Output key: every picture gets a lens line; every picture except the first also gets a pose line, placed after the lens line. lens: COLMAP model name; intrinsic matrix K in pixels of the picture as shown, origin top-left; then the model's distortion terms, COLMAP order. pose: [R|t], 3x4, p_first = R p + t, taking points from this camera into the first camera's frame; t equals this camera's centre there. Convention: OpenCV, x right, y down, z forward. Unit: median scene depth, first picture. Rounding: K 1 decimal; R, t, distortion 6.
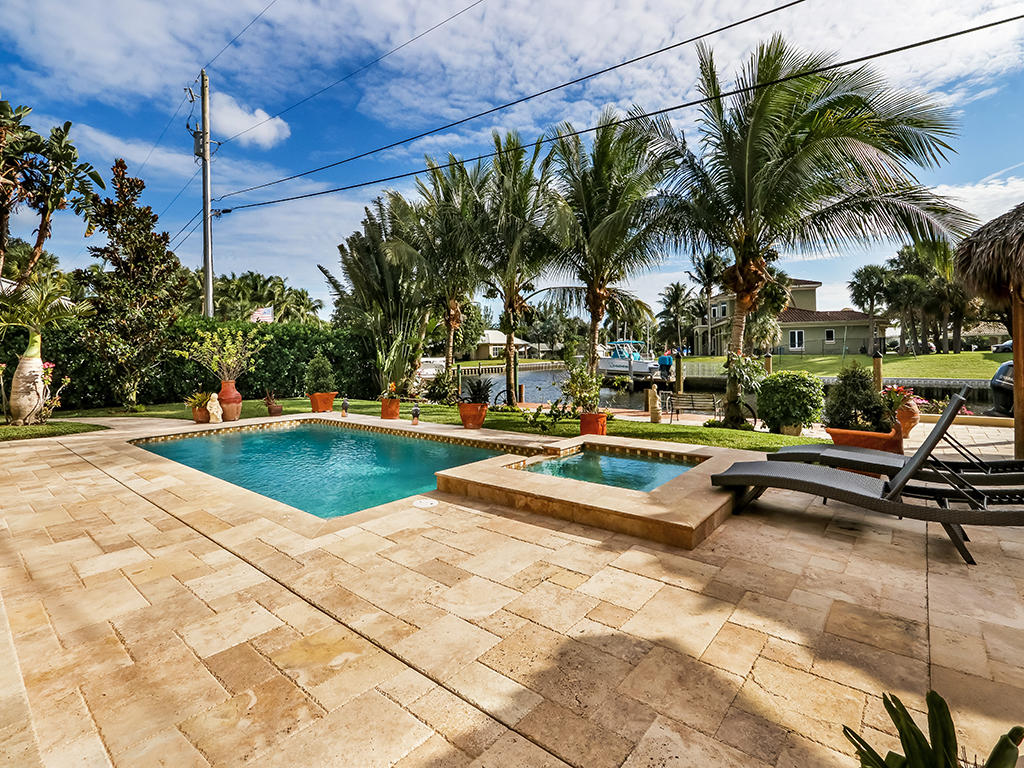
lens RADIAL K [[480.8, 0, 512.0], [0, 480.8, 384.0], [0, 0, 1]] dist [-0.000474, -0.000089]
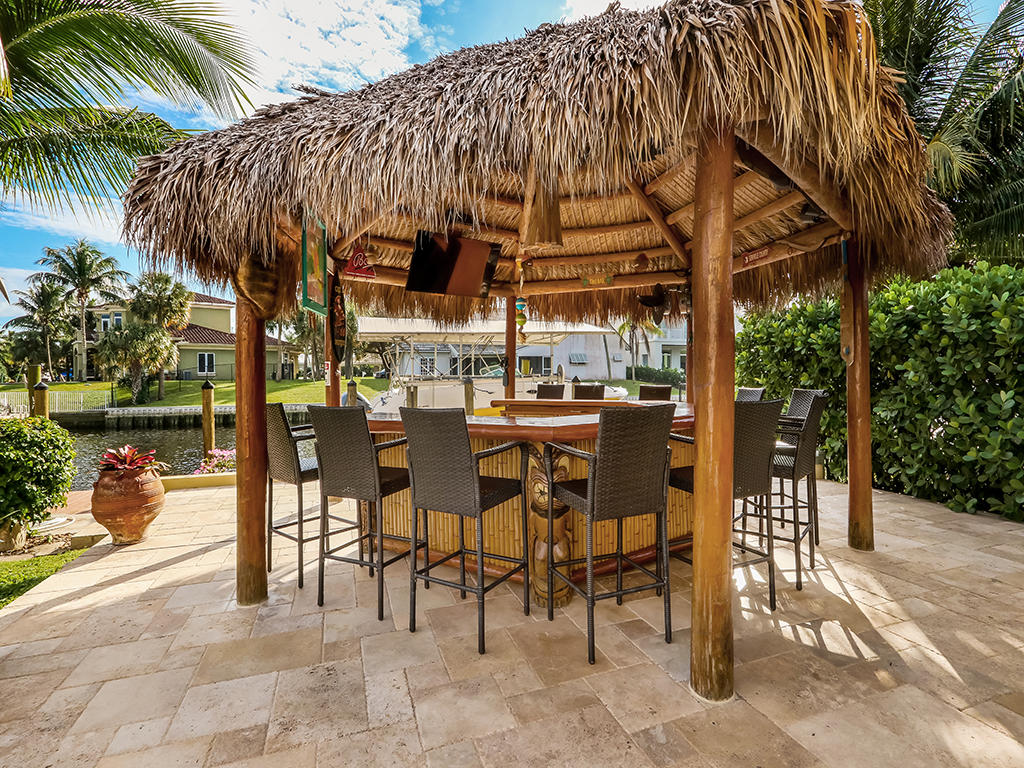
lens RADIAL K [[480.8, 0, 512.0], [0, 480.8, 384.0], [0, 0, 1]] dist [-0.000474, -0.000089]
pose [[0.504015, -0.009343, 0.863644, 0.121699], [0.052574, 0.998419, -0.019880, -0.008316], [-0.862093, 0.055426, 0.503709, 0.081721]]
